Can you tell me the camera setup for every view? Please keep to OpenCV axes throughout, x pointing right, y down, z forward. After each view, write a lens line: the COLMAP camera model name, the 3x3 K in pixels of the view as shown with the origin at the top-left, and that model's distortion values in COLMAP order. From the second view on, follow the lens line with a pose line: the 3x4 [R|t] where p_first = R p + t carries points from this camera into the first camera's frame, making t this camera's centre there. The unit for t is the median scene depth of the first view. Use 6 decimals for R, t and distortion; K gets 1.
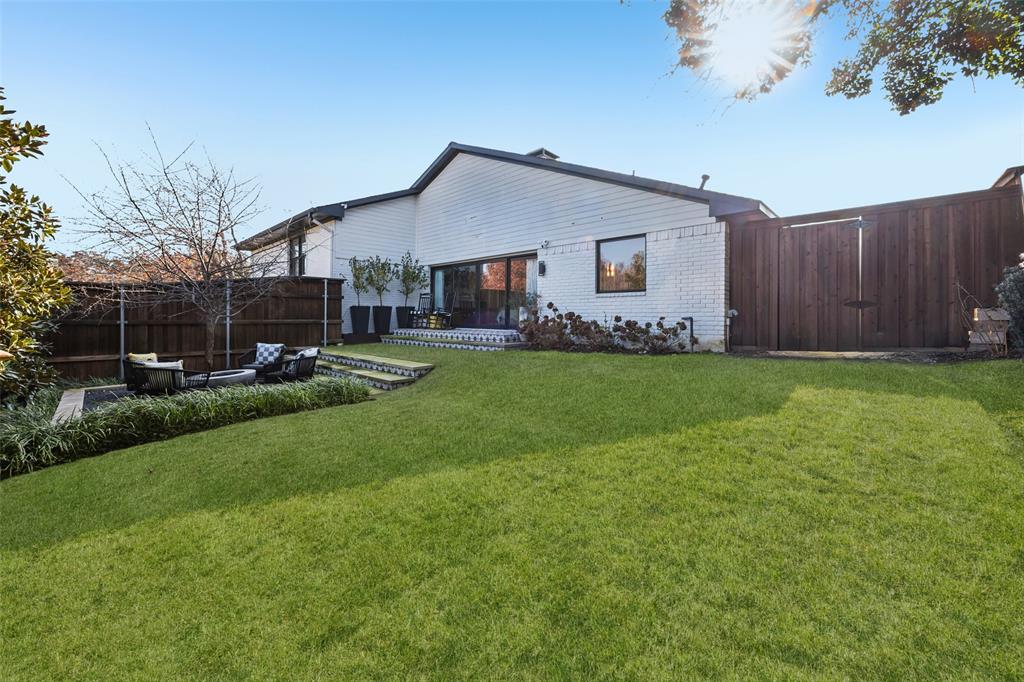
lens RADIAL K [[403.5, 0, 514.4], [0, 403.5, 320.8], [0, 0, 1]] dist [-0.001835, -0.000231]
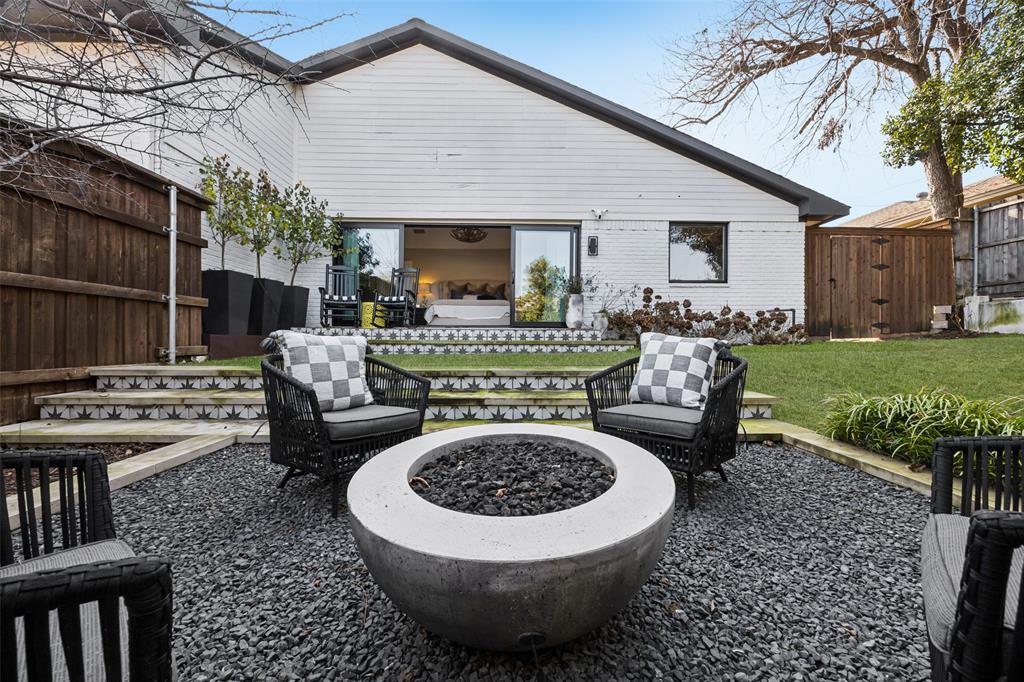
lens RADIAL K [[386.4, 0, 512.7], [0, 386.4, 337.6], [0, 0, 1]] dist [-0.000678, -0.000079]
pose [[0.713116, -0.000480, 0.701046, -0.552284], [0.004657, 0.999981, -0.004052, 0.047249], [-0.701031, 0.006154, 0.713104, 0.577888]]
